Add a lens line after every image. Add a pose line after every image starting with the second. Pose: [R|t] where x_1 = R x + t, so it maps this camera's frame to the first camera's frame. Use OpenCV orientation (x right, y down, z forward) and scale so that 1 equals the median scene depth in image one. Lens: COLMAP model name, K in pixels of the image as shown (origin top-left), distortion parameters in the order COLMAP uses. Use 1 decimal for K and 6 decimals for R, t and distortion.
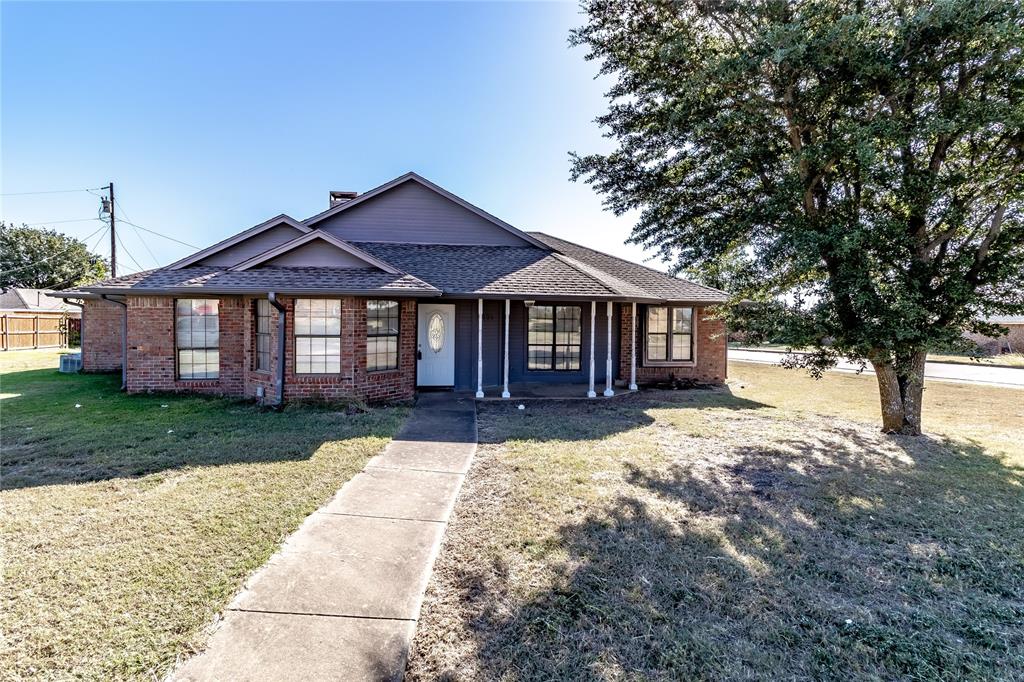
lens RADIAL K [[515.2, 0, 517.6], [0, 515.2, 330.4], [0, 0, 1]] dist [0.002120, -0.002106]
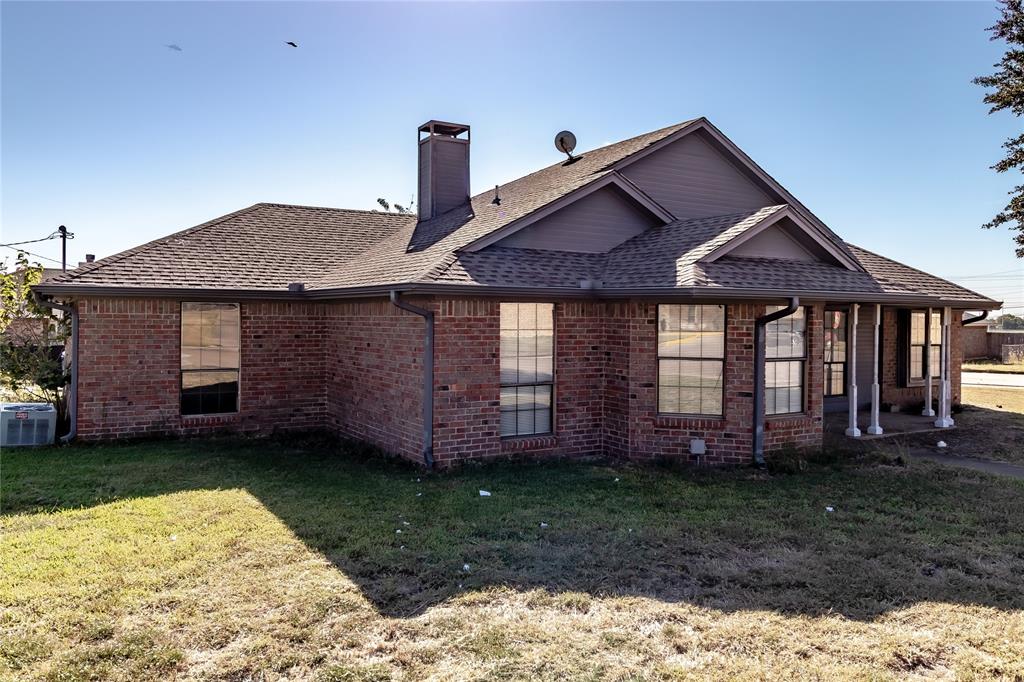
lens RADIAL K [[804.8, 0, 514.5], [0, 804.8, 331.5], [0, 0, 1]] dist [-0.006580, 0.003074]
pose [[0.909483, -0.009853, 0.415624, -1.012234], [0.013286, 0.999897, -0.005370, -0.022132], [-0.415528, 0.010406, 0.909521, 0.149737]]
